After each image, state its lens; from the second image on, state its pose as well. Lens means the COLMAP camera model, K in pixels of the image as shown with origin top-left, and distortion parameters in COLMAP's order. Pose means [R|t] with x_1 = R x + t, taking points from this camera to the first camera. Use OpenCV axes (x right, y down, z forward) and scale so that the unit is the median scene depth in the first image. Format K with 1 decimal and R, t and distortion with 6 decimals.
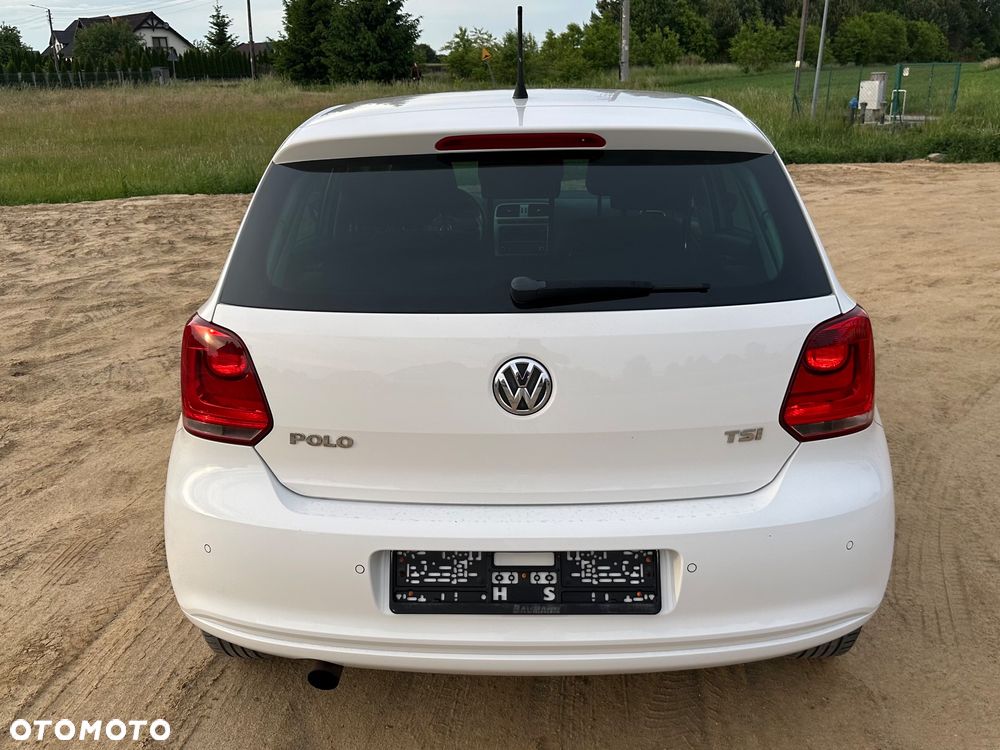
lens RADIAL K [[877.0, 0, 491.3], [0, 877.0, 375.4], [0, 0, 1]] dist [0.039647, -0.064166]
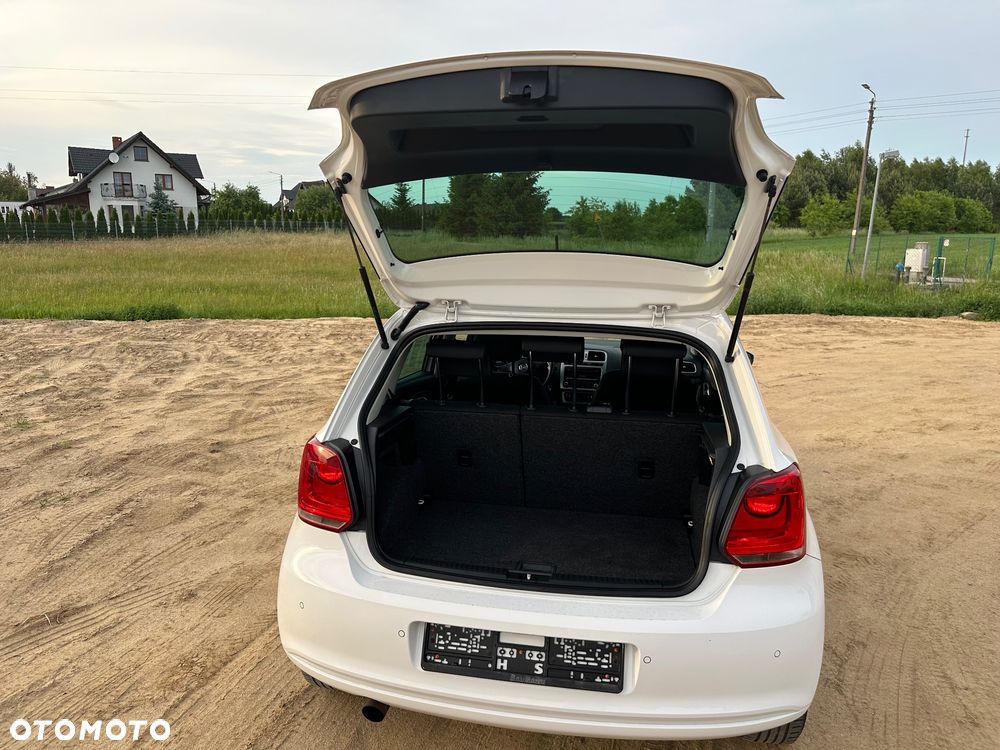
lens RADIAL K [[703.4, 0, 501.2], [0, 703.4, 383.6], [0, 0, 1]] dist [0.032998, -0.041743]
pose [[0.989247, 0.059846, -0.133447, 0.077096], [-0.074481, 0.991409, -0.107523, -0.036087], [0.125866, 0.116306, 0.985206, -0.066557]]
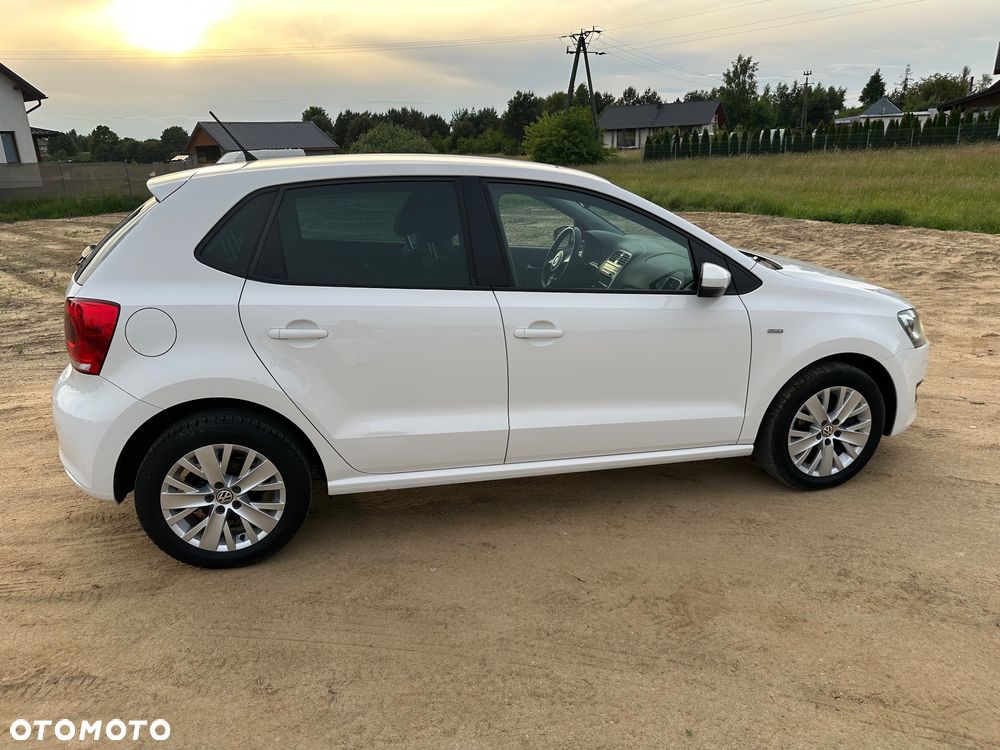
lens RADIAL K [[703.4, 0, 501.3], [0, 703.4, 376.6], [0, 0, 1]] dist [0.032998, -0.041743]
pose [[0.269777, 0.306572, -0.912817, 1.186388], [-0.283020, 0.931338, 0.229148, -0.293083], [0.920391, 0.196527, 0.338020, 0.826301]]
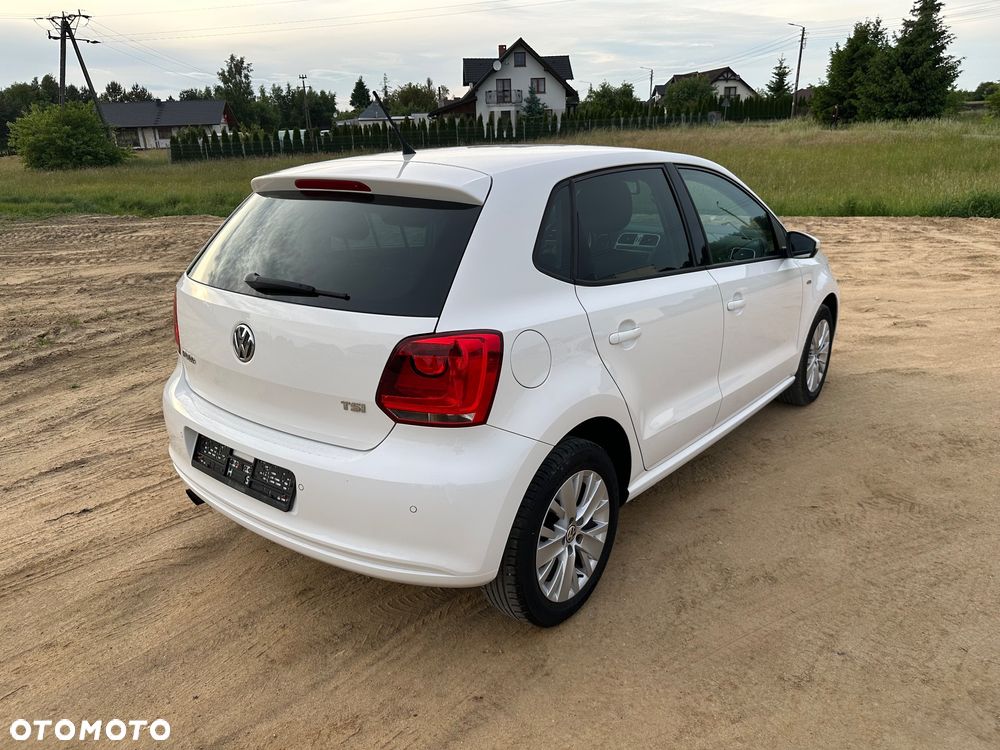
lens RADIAL K [[703.4, 0, 501.2], [0, 703.4, 376.7], [0, 0, 1]] dist [0.032998, -0.041743]
pose [[0.797652, 0.192383, -0.571612, 0.667680], [-0.178563, 0.980600, 0.080858, -0.066323], [0.576078, 0.037572, 0.816530, 0.142686]]
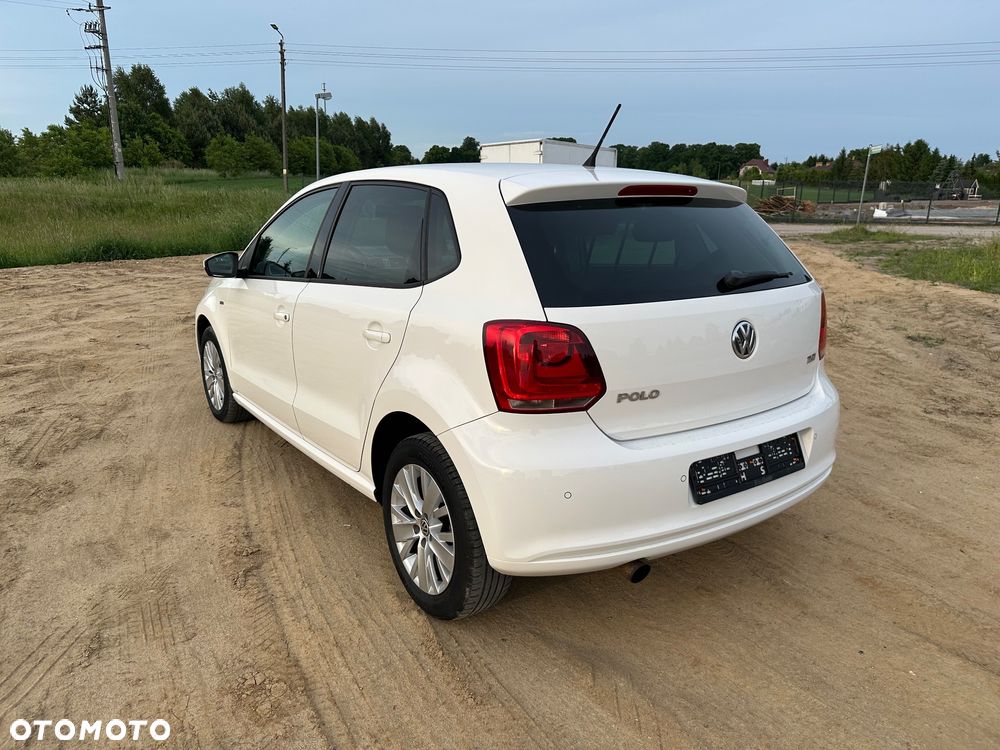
lens RADIAL K [[703.4, 0, 502.9], [0, 703.4, 386.4], [0, 0, 1]] dist [0.032998, -0.041743]
pose [[0.795529, -0.130655, 0.591661, -0.630972], [0.158181, 0.987396, 0.005359, 0.011877], [-0.584903, 0.089327, 0.806169, 0.143009]]
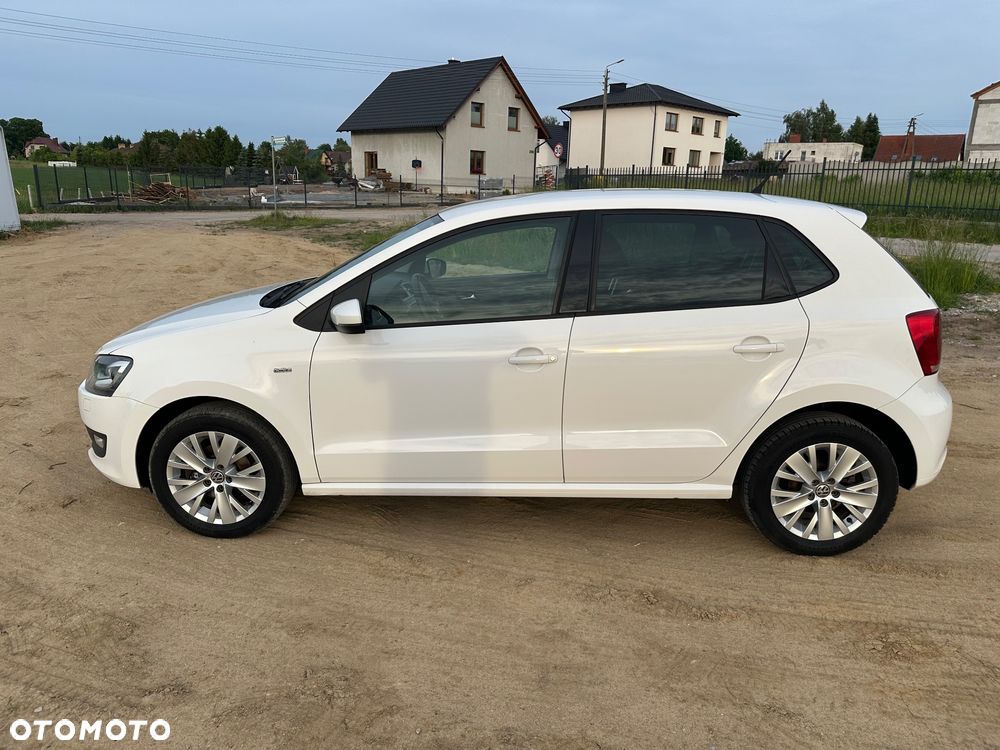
lens RADIAL K [[703.4, 0, 505.7], [0, 703.4, 385.6], [0, 0, 1]] dist [0.032998, -0.041743]
pose [[0.023972, -0.253743, 0.966974, -1.194922], [0.293834, 0.926318, 0.235790, -0.346826], [-0.955556, 0.278478, 0.096764, 1.148379]]
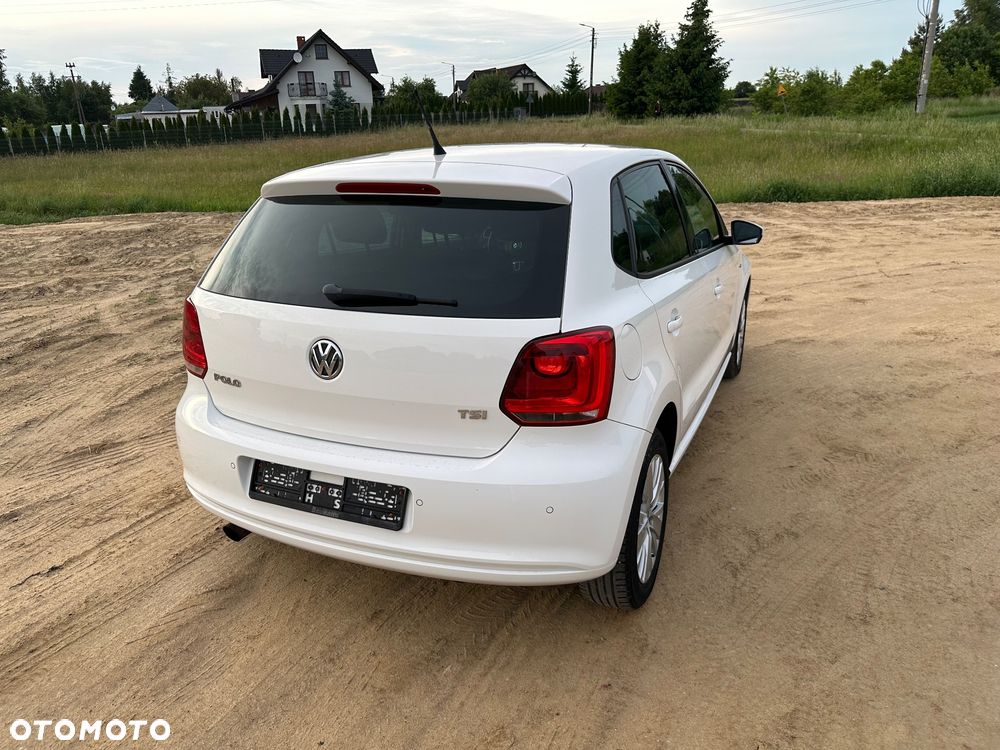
lens RADIAL K [[703.4, 0, 495.9], [0, 703.4, 376.9], [0, 0, 1]] dist [0.032998, -0.041743]
pose [[0.924364, 0.121233, -0.361739, 0.429238], [-0.109394, 0.992578, 0.053113, -0.030800], [0.365493, -0.009524, 0.930765, 0.007820]]
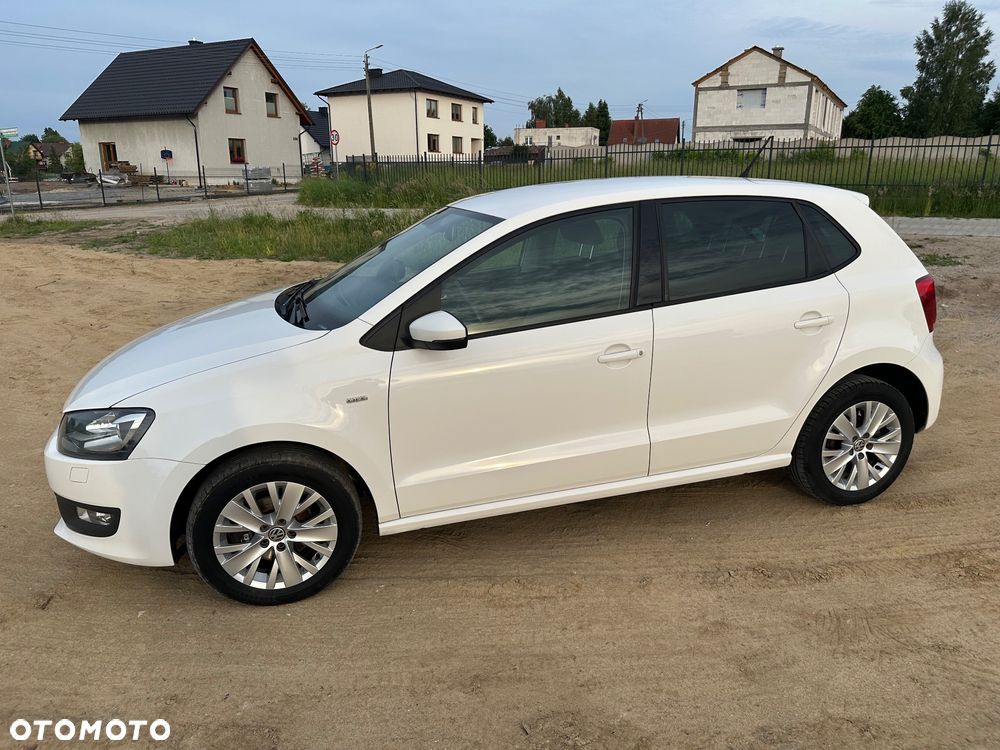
lens RADIAL K [[703.4, 0, 505.2], [0, 703.4, 380.1], [0, 0, 1]] dist [0.032998, -0.041743]
pose [[-0.300107, -0.247019, 0.921367, -1.084127], [0.314181, 0.886400, 0.339979, -0.484080], [-0.900681, 0.391506, -0.188406, 1.529603]]
